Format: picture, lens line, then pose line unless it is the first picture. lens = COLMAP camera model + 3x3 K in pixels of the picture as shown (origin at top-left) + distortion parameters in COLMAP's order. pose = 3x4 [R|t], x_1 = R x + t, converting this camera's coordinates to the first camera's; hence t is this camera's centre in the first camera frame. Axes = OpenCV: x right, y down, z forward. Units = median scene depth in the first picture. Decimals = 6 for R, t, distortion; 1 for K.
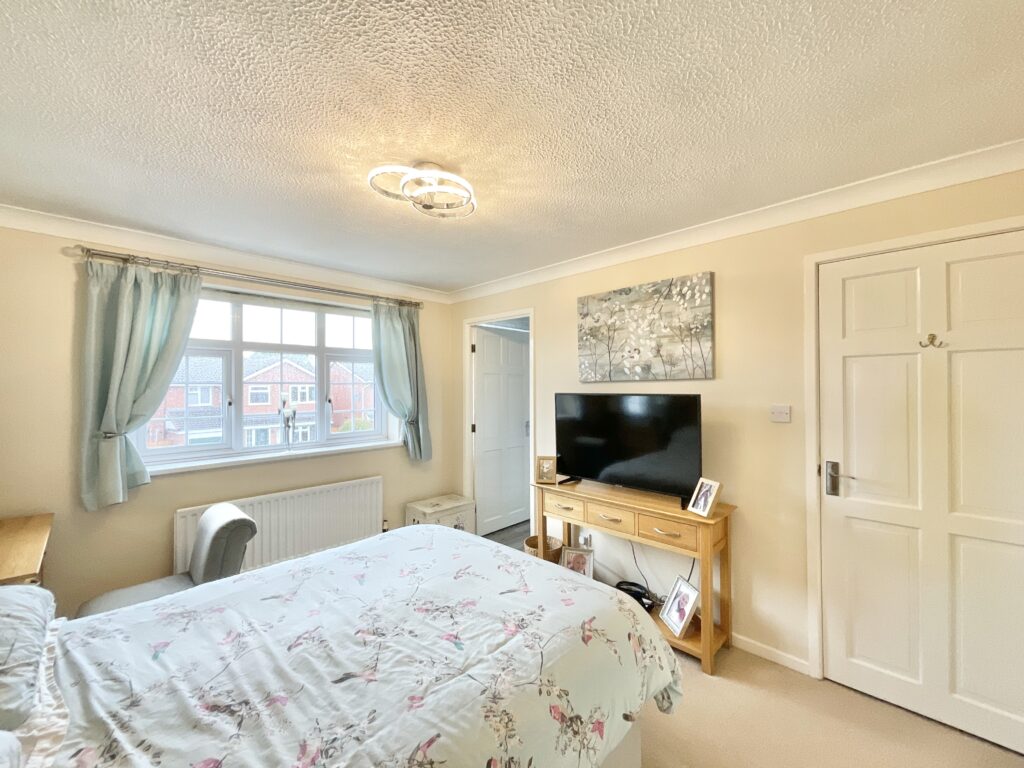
lens RADIAL K [[413.3, 0, 512.3], [0, 413.3, 383.0], [0, 0, 1]] dist [0.000024, 0.000077]
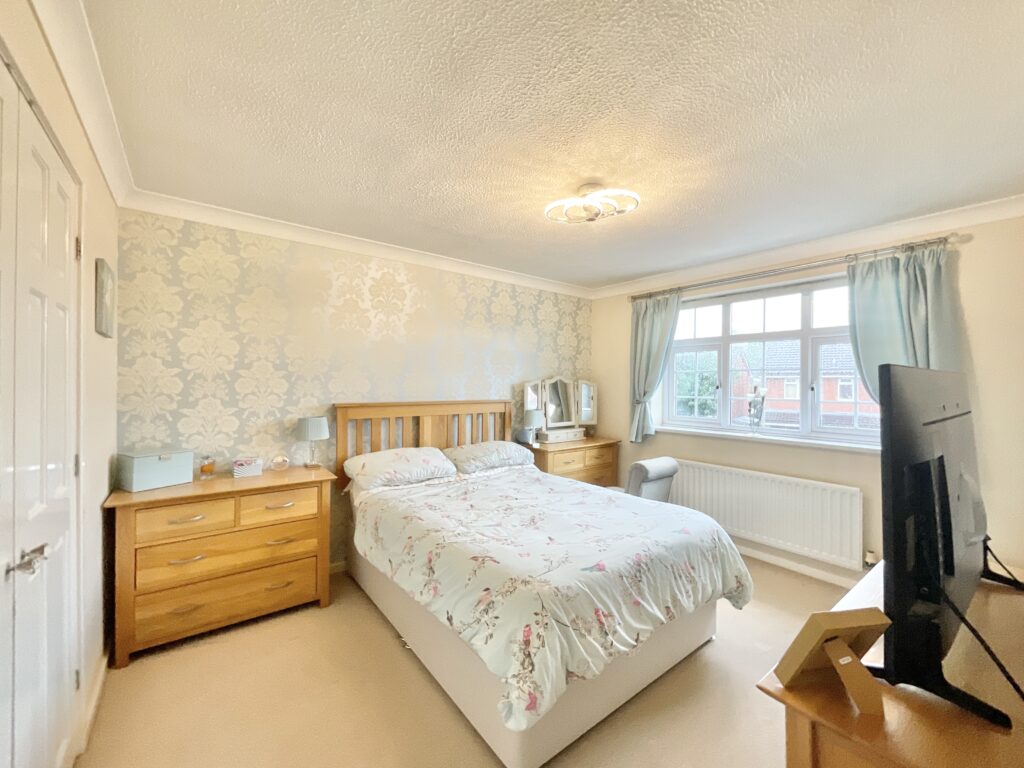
lens RADIAL K [[413.3, 0, 512.3], [0, 413.3, 383.0], [0, 0, 1]] dist [0.000024, 0.000077]
pose [[-0.128303, 0.005055, -0.991722, 0.691727], [0.002777, 0.999985, 0.004738, 0.032834], [0.991731, -0.002146, -0.128315, 0.617594]]
